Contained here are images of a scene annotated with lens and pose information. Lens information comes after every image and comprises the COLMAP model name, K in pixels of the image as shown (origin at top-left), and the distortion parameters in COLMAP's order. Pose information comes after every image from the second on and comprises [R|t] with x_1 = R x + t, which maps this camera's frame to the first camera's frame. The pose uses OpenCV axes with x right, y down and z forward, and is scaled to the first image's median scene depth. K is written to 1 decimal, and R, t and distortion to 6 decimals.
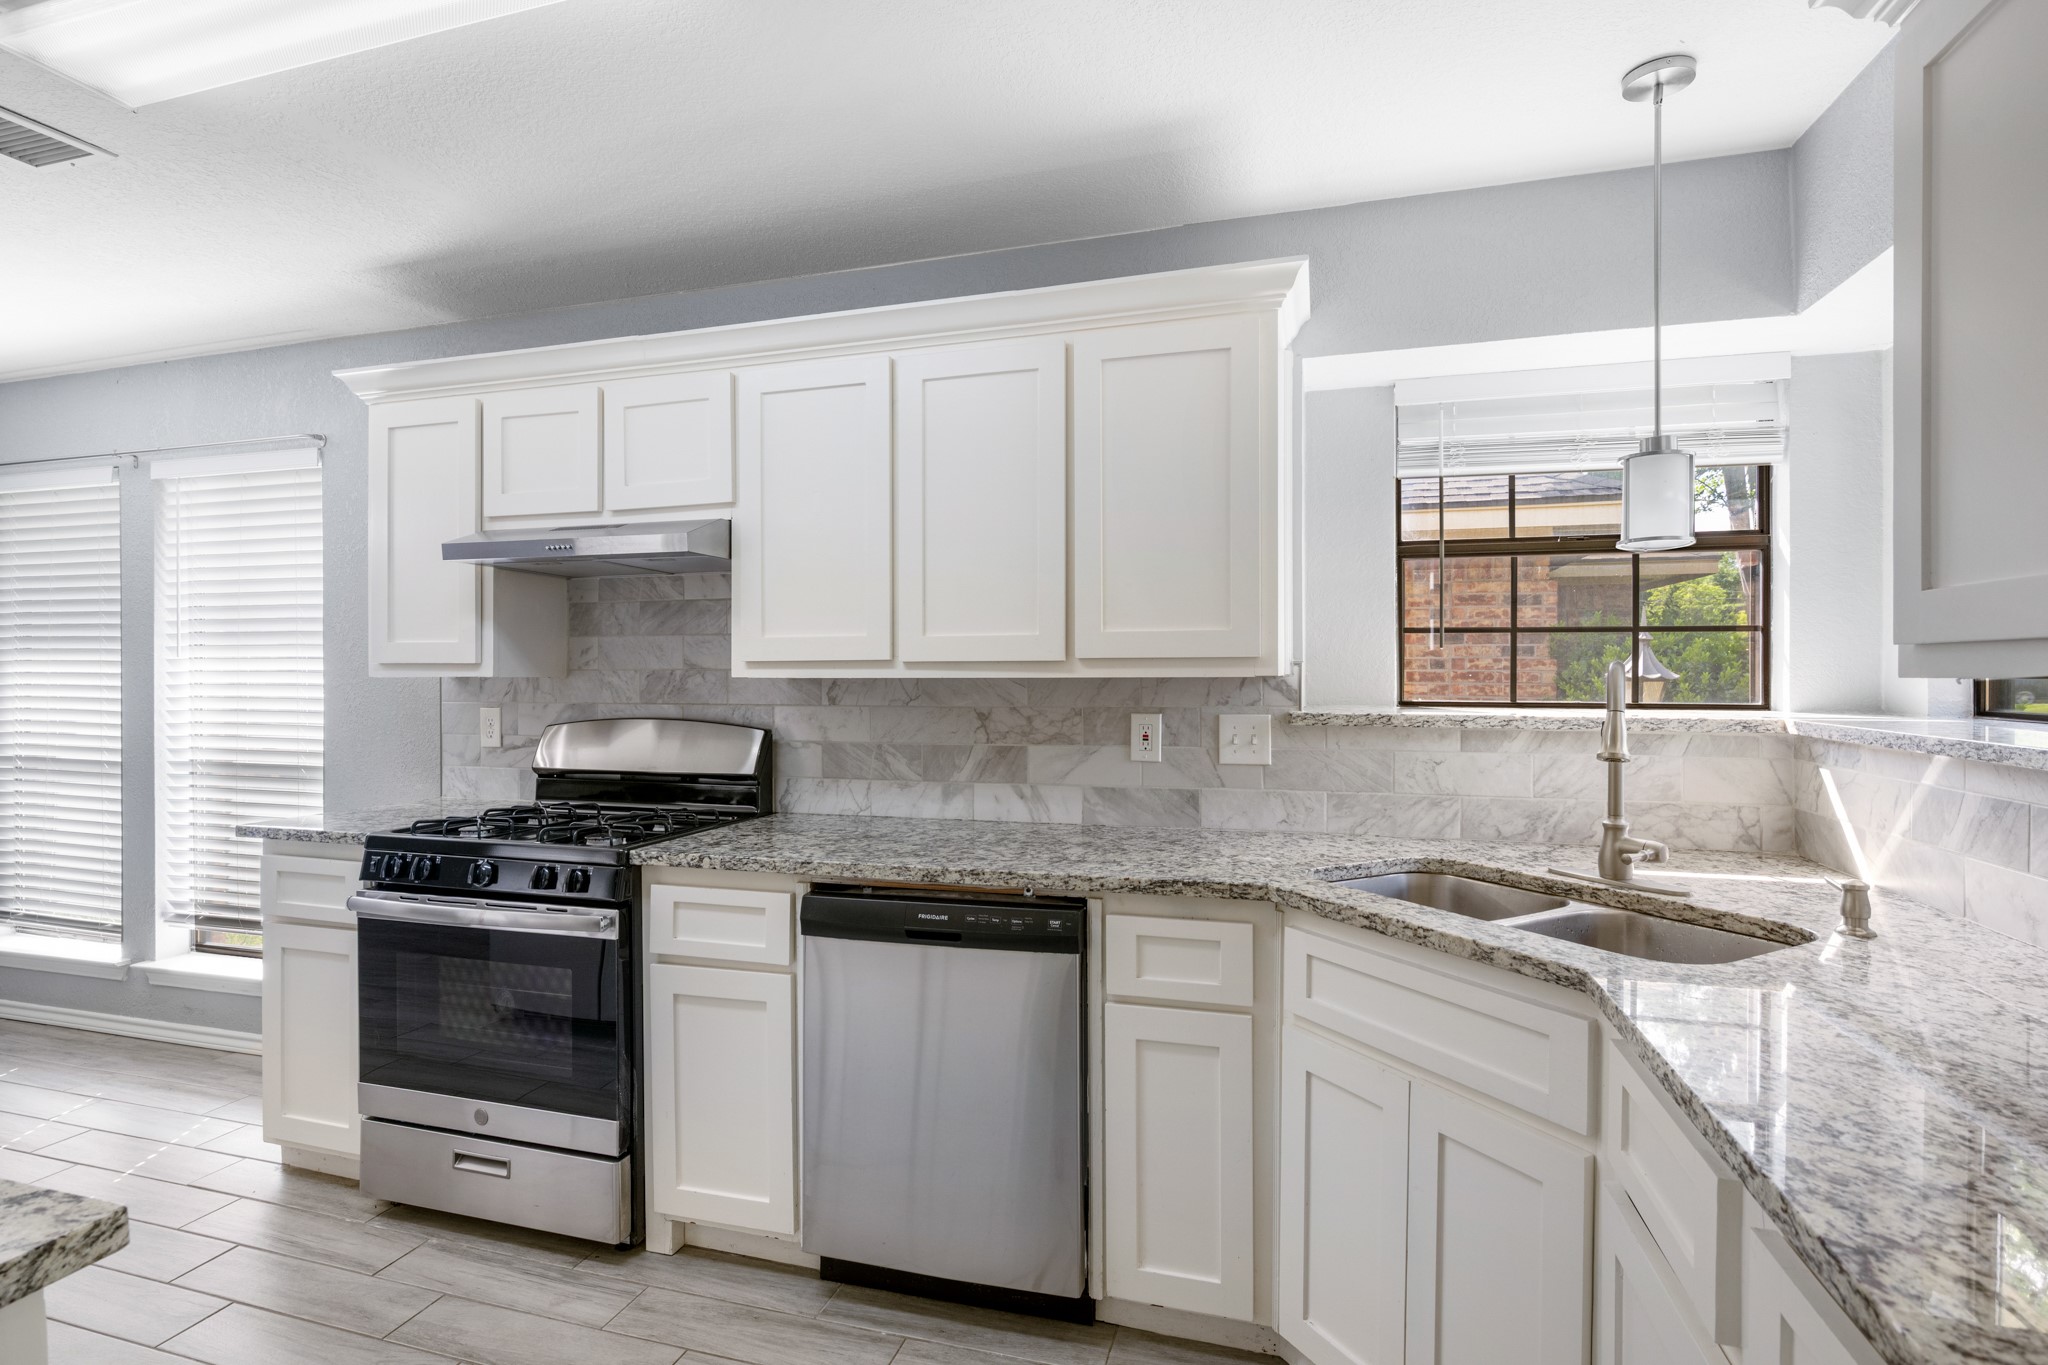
lens RADIAL K [[1007.5, 0, 1019.4], [0, 1007.5, 672.6], [0, 0, 1]] dist [-0.000434, -0.000080]
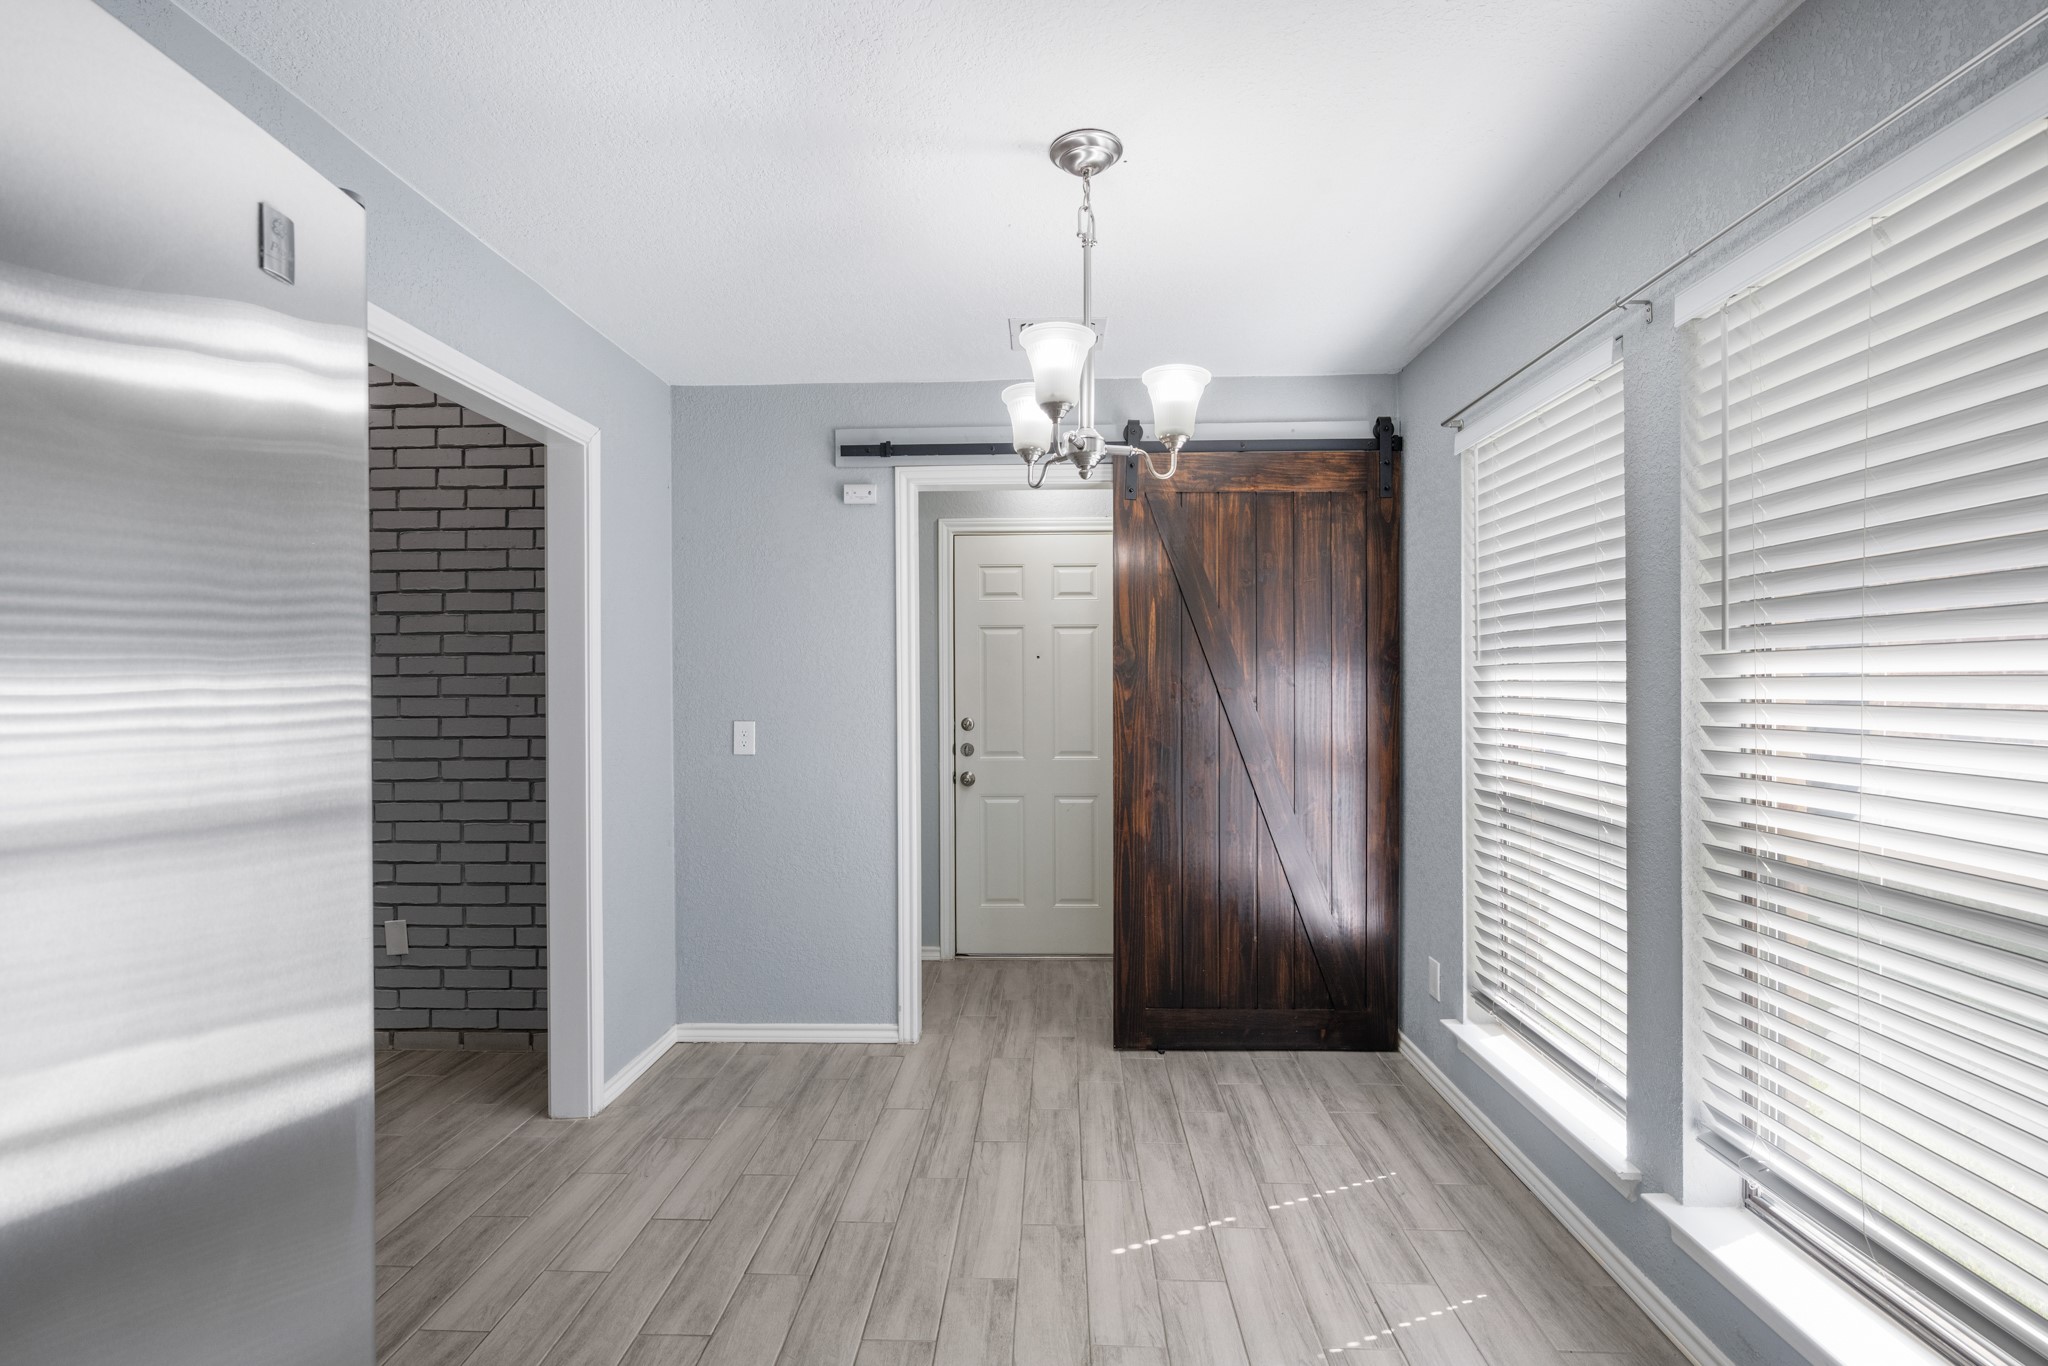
lens RADIAL K [[913.7, 0, 1029.0], [0, 913.7, 684.3], [0, 0, 1]] dist [-0.002012, -0.000191]
pose [[0.258316, 0.000823, -0.966060, -0.630996], [0.004453, 0.999988, 0.002042, -0.001181], [0.966050, -0.004830, 0.258309, 0.709139]]
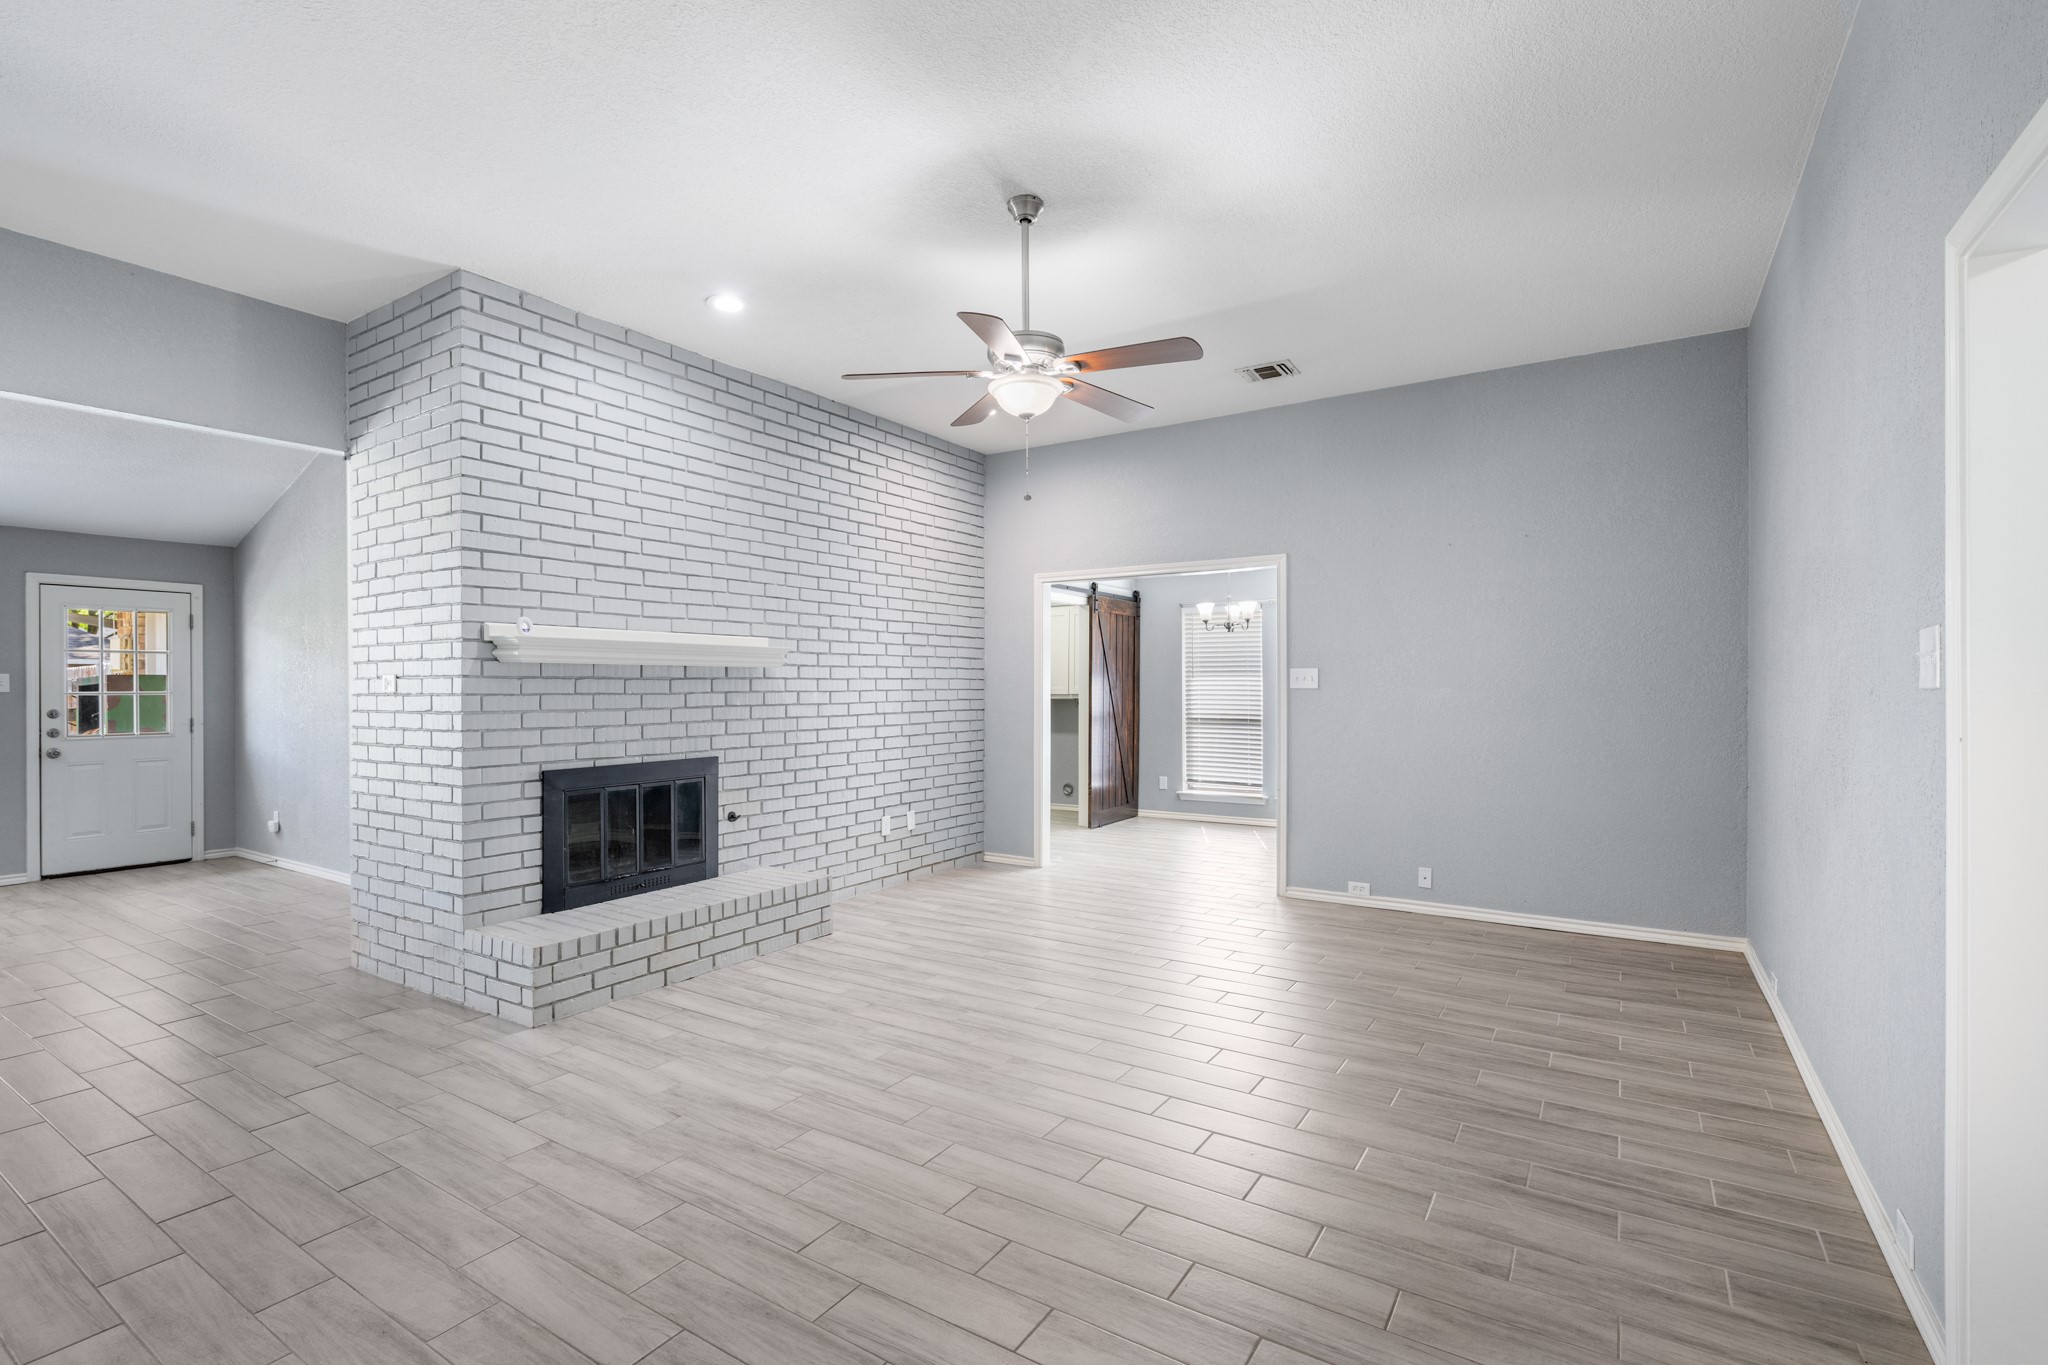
lens RADIAL K [[913.7, 0, 1029.0], [0, 913.7, 683.8], [0, 0, 1]] dist [-0.002012, -0.000191]
pose [[0.963324, -0.001776, -0.268337, -1.144779], [0.001413, 0.999998, -0.001545, 0.002582], [0.268339, 0.001109, 0.963324, -1.903842]]
